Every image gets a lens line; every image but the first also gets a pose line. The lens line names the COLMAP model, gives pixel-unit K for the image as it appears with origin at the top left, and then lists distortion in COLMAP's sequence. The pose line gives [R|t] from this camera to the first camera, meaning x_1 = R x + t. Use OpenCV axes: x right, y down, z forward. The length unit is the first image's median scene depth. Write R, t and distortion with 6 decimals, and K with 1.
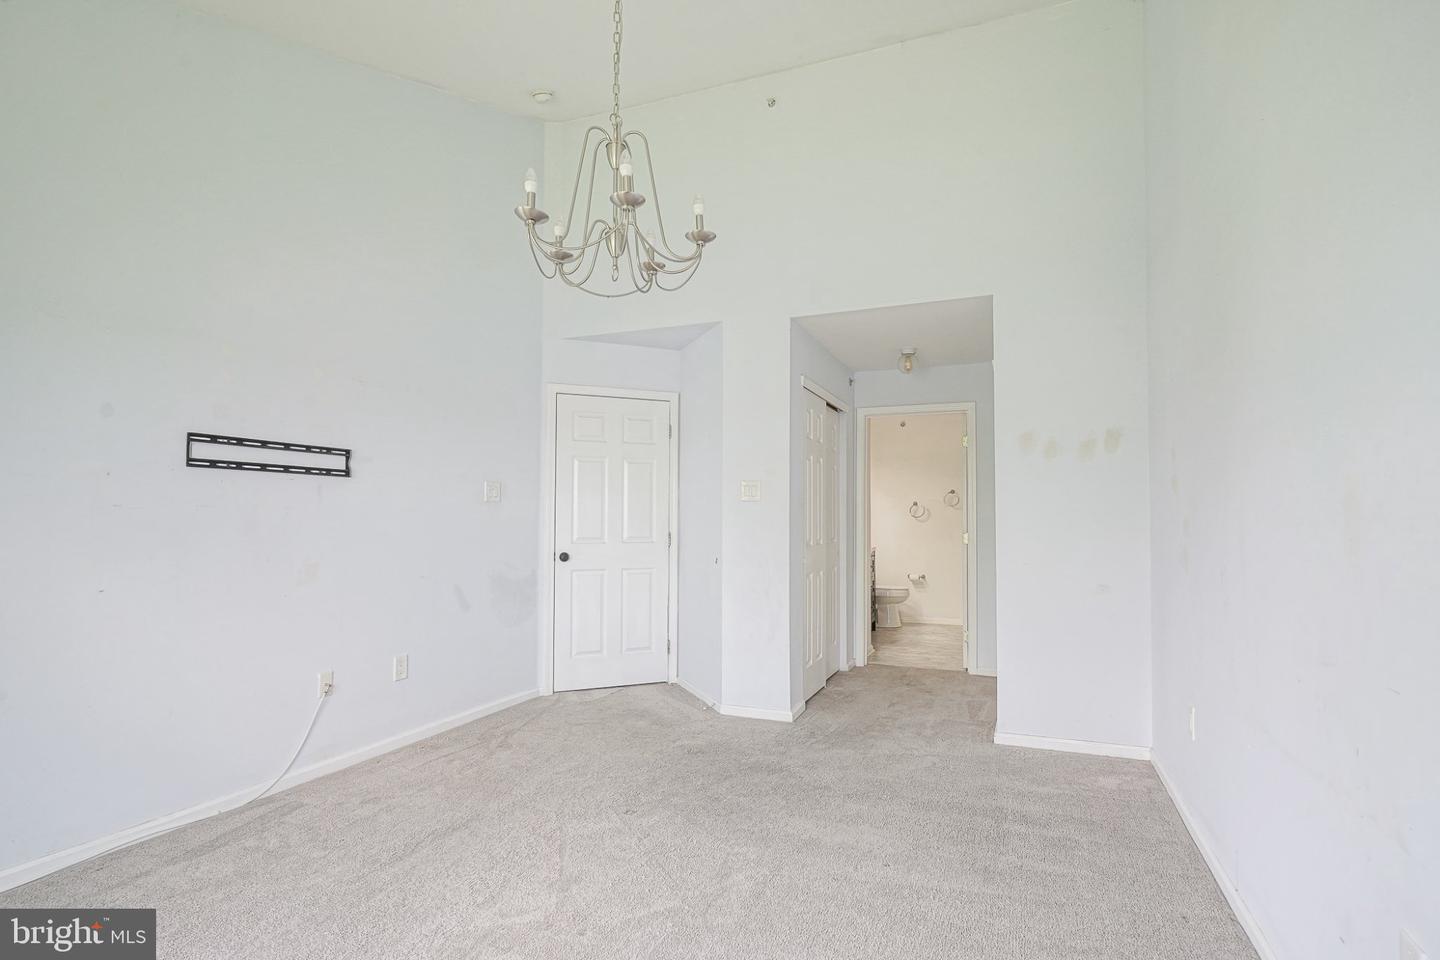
lens RADIAL K [[687.5, 0, 720.7], [0, 687.5, 484.4], [0, 0, 1]] dist [-0.011715, 0.006951]
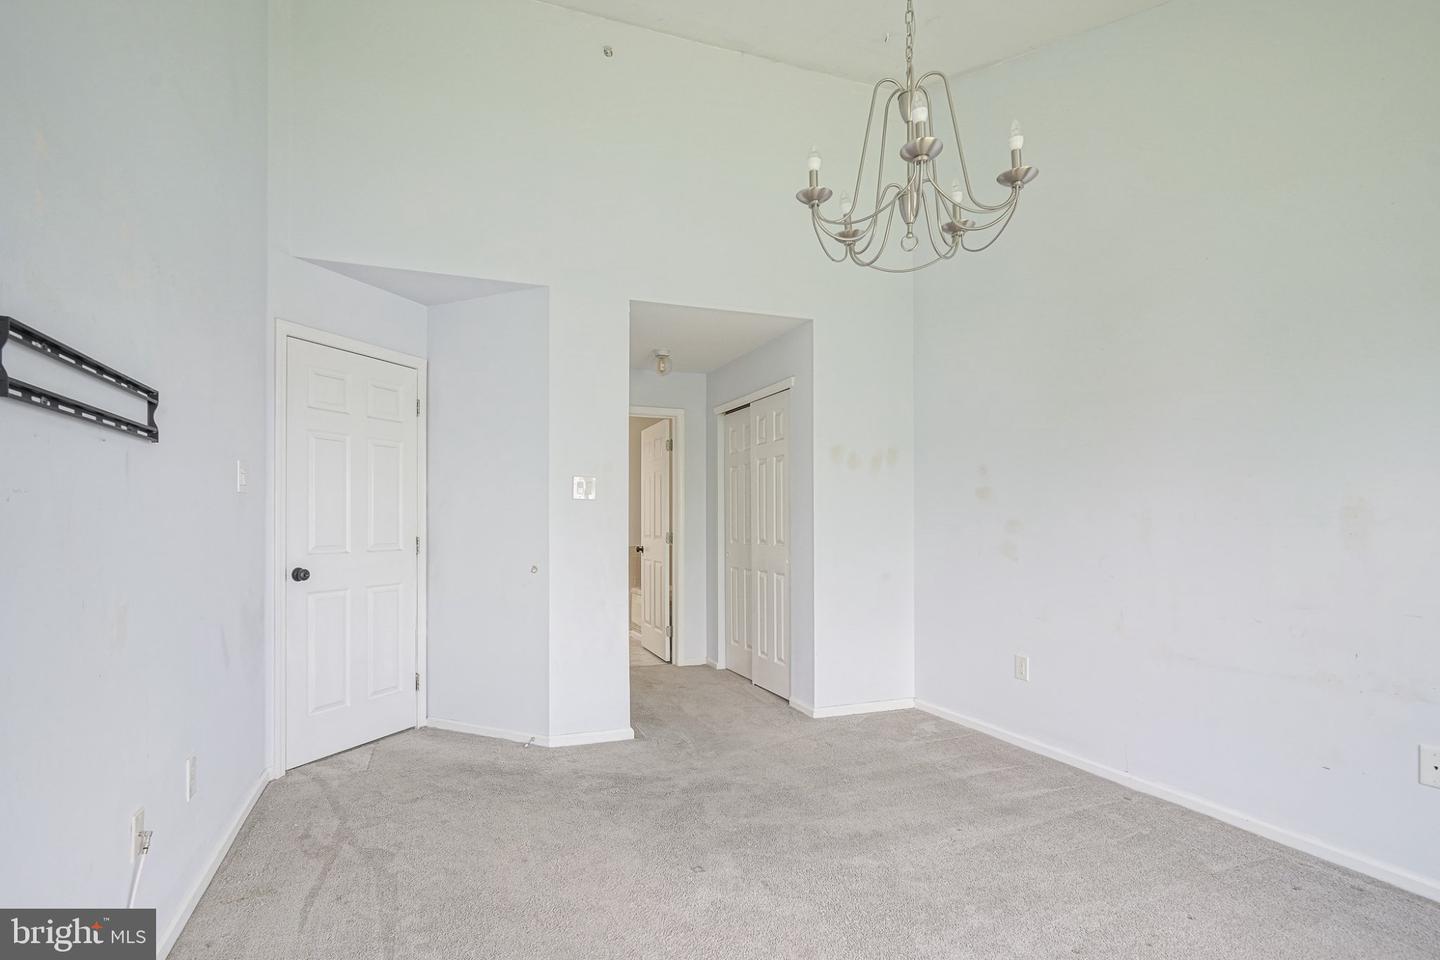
lens RADIAL K [[715.0, 0, 725.0], [0, 715.0, 490.3], [0, 0, 1]] dist [-0.004827, 0.000170]
pose [[0.742744, 0.029450, 0.668928, -0.440517], [-0.033405, 0.999418, -0.006909, 0.013571], [-0.668742, -0.017214, 0.743295, 0.200718]]
